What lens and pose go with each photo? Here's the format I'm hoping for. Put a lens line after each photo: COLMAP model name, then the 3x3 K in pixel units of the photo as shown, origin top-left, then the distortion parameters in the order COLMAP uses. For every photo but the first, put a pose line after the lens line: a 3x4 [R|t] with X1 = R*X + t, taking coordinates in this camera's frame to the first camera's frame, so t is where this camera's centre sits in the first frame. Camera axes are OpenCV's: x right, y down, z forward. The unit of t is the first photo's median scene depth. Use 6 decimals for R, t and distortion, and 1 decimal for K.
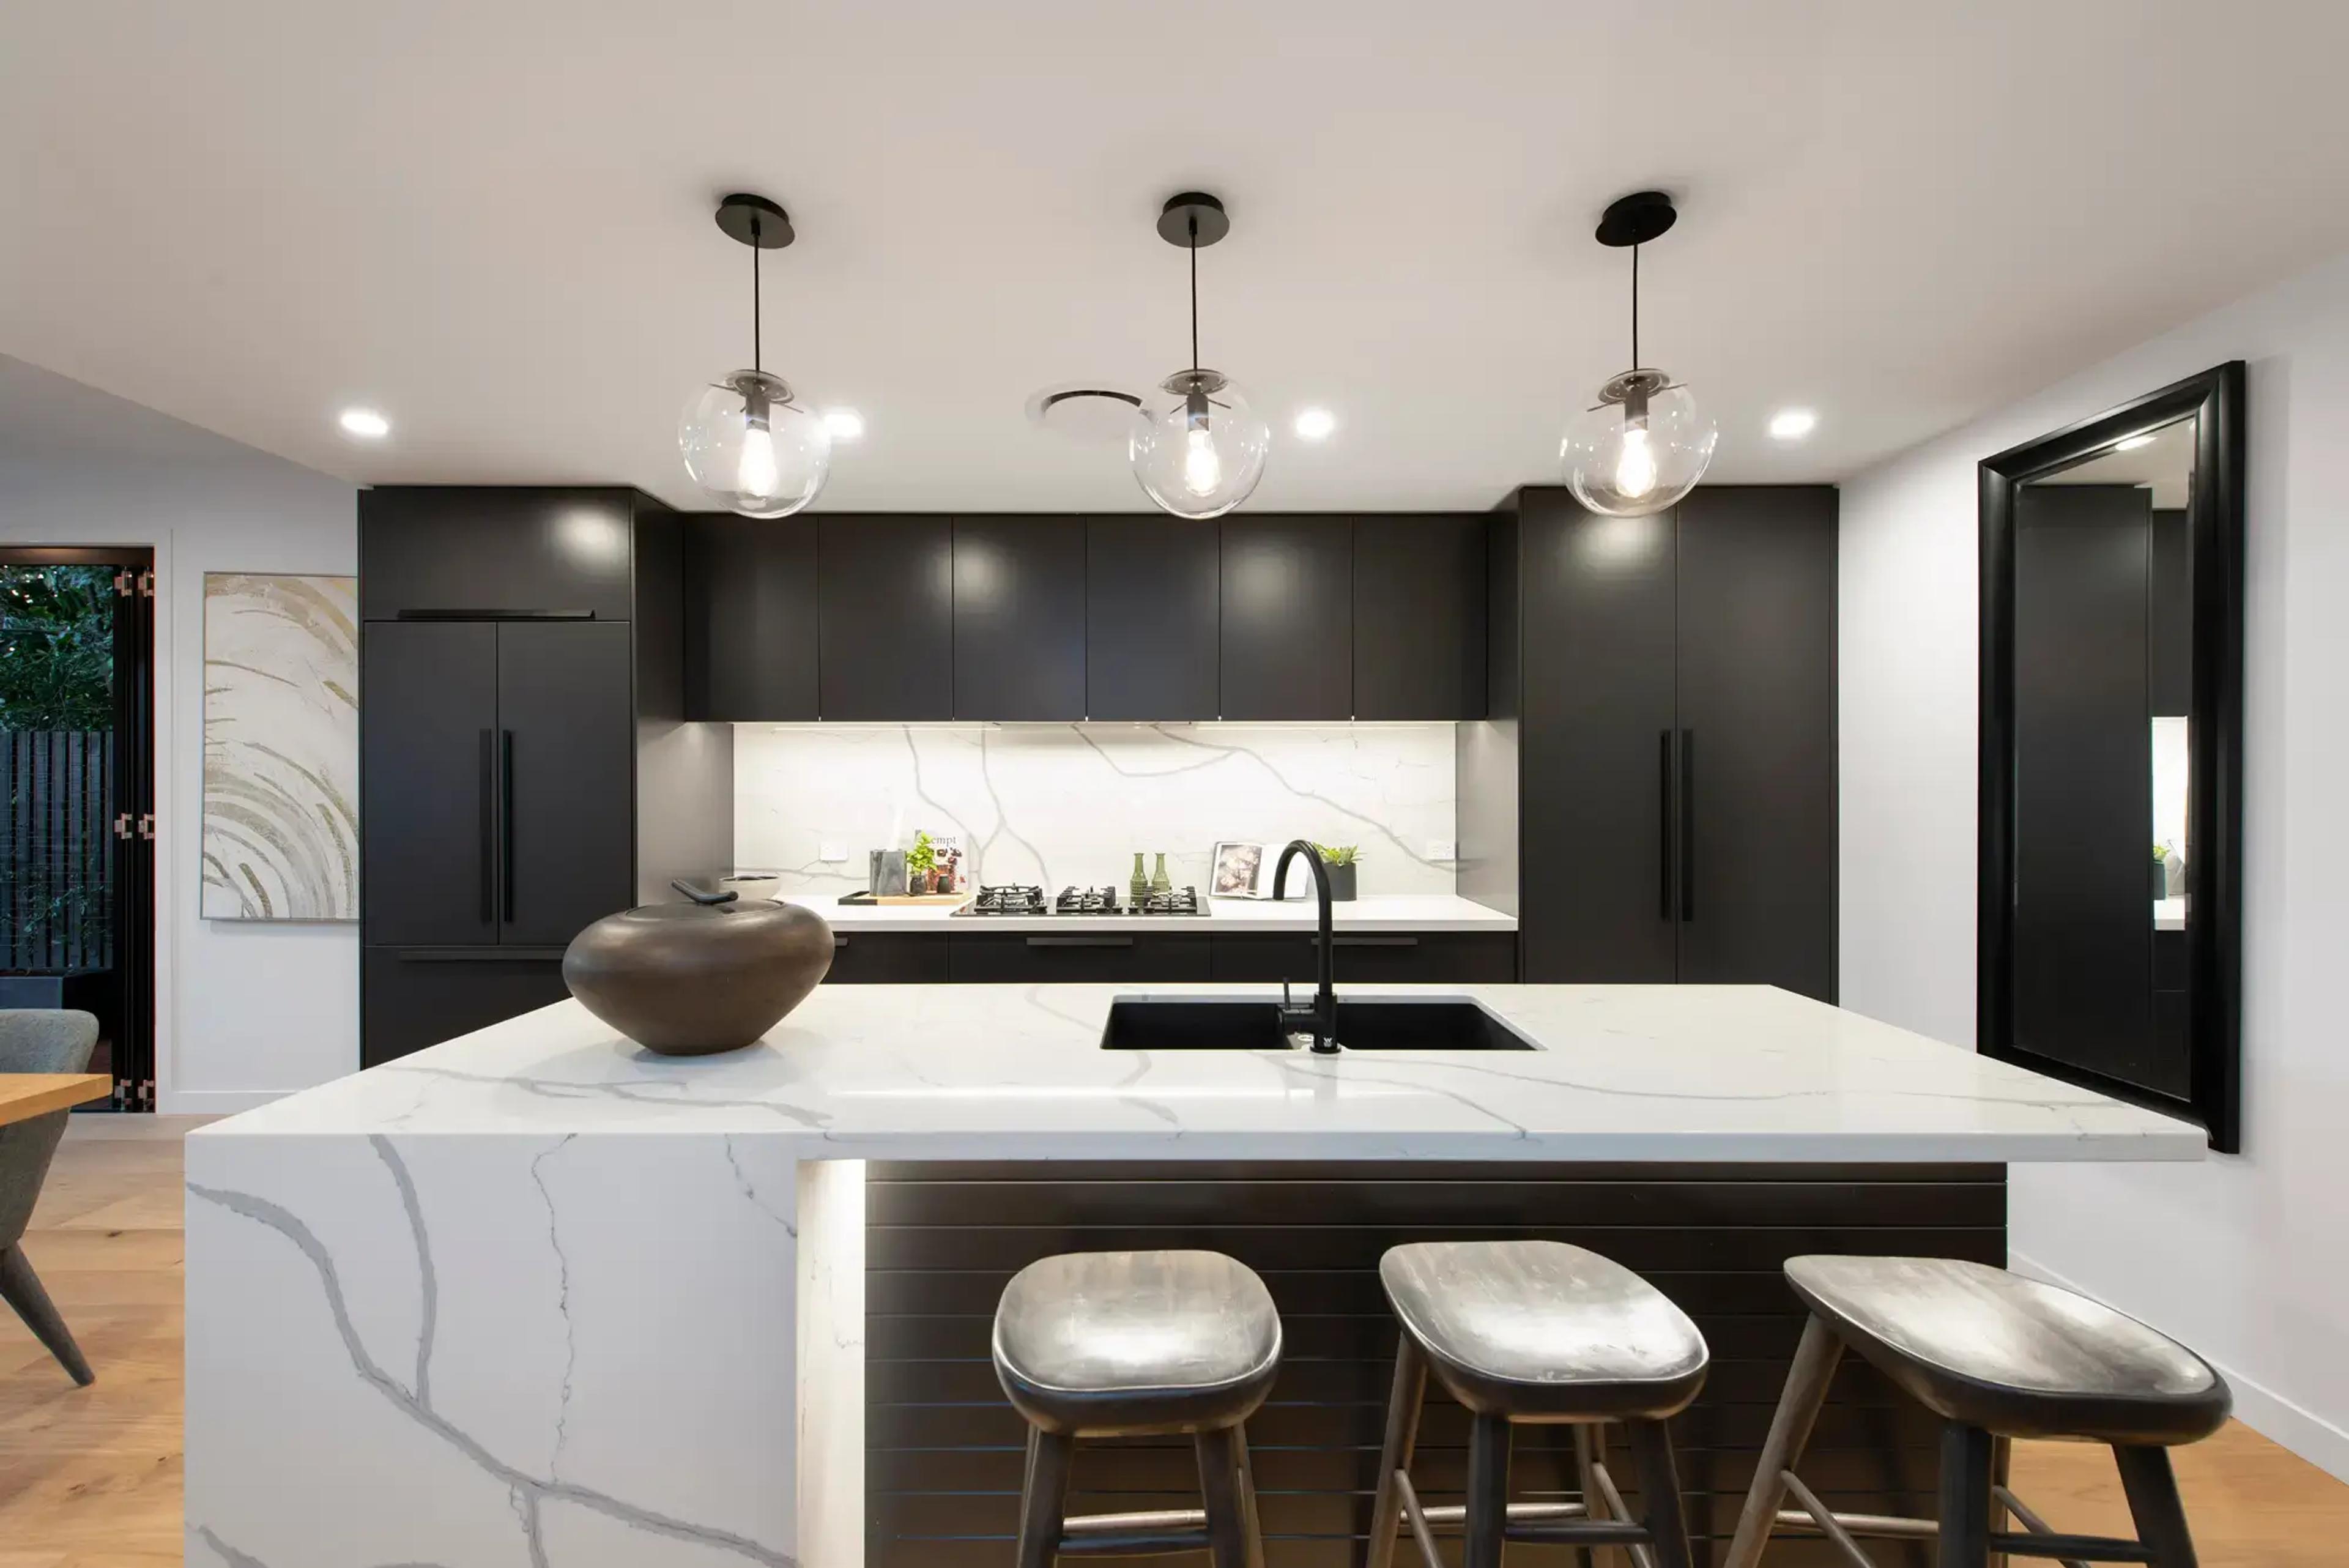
lens RADIAL K [[943.7, 0, 1182.0], [0, 943.7, 772.9], [0, 0, 1]] dist [-0.017781, 0.000005]
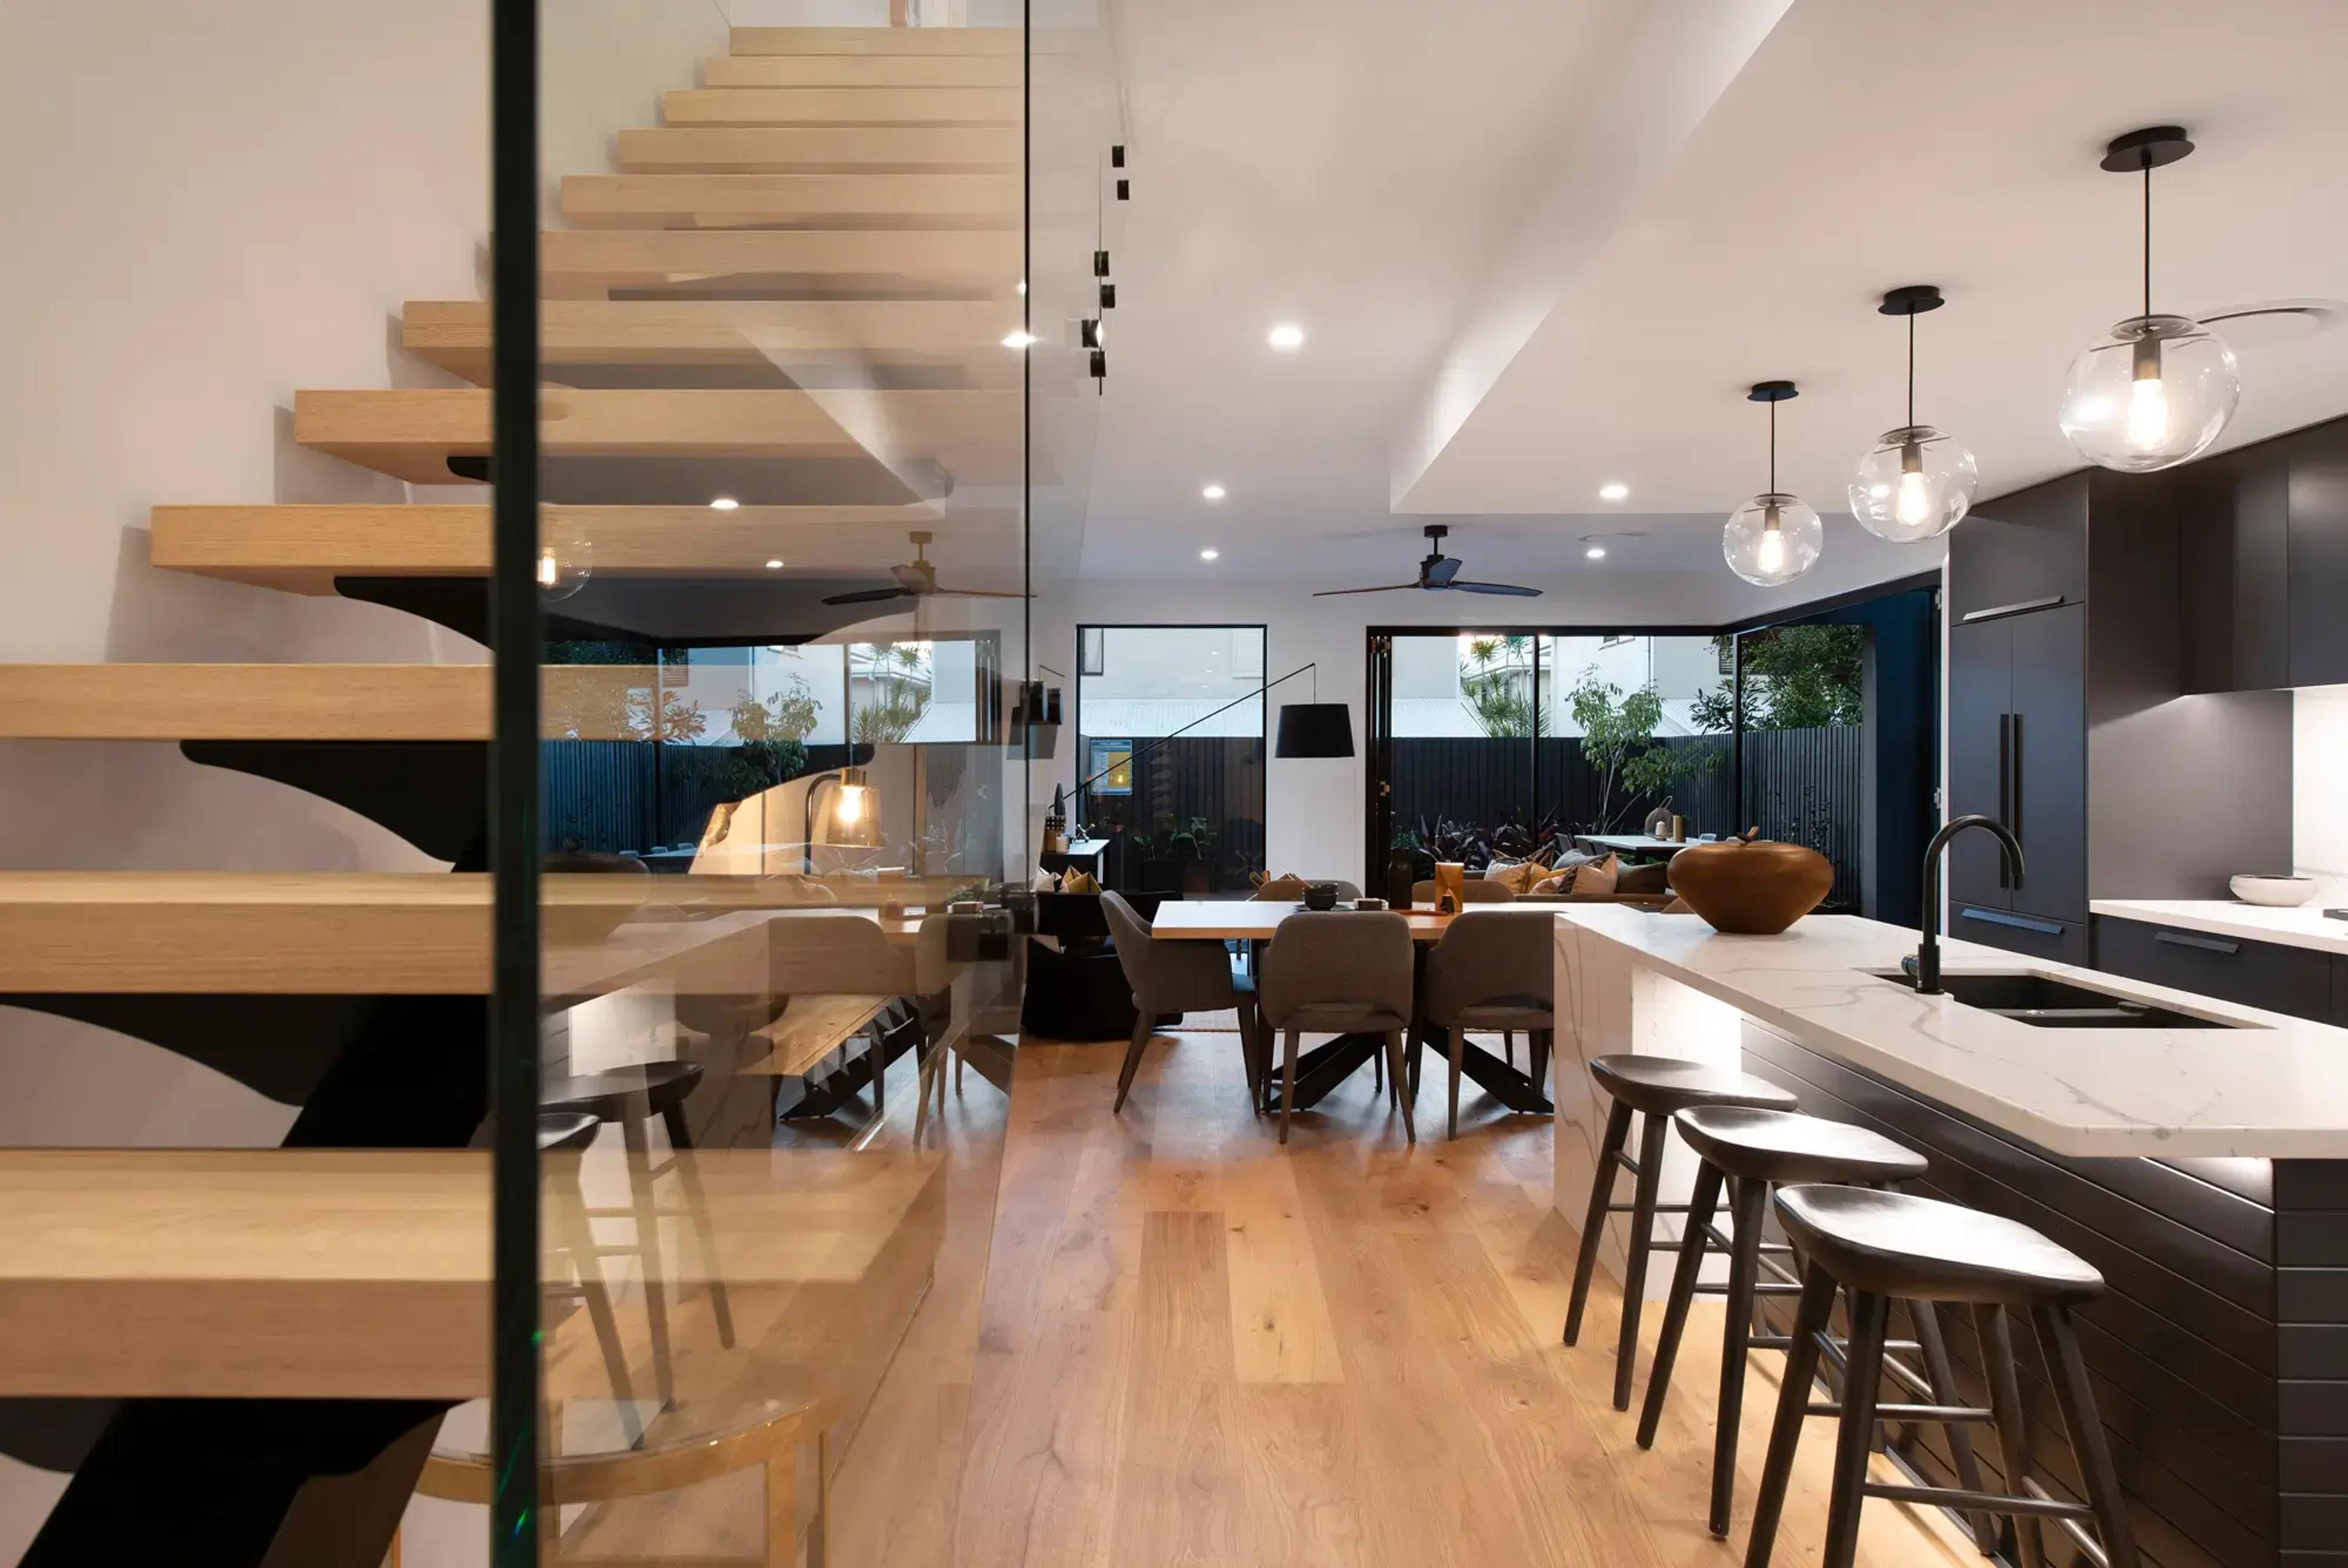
lens RADIAL K [[943.2, 0, 1181.5], [0, 943.2, 772.9], [0, 0, 1]] dist [-0.017781, 0.000005]
pose [[0.028516, 0.001722, -0.999592, 0.962796], [0.020590, 0.999785, 0.002309, -0.004388], [0.999381, -0.020648, 0.028474, 0.023347]]
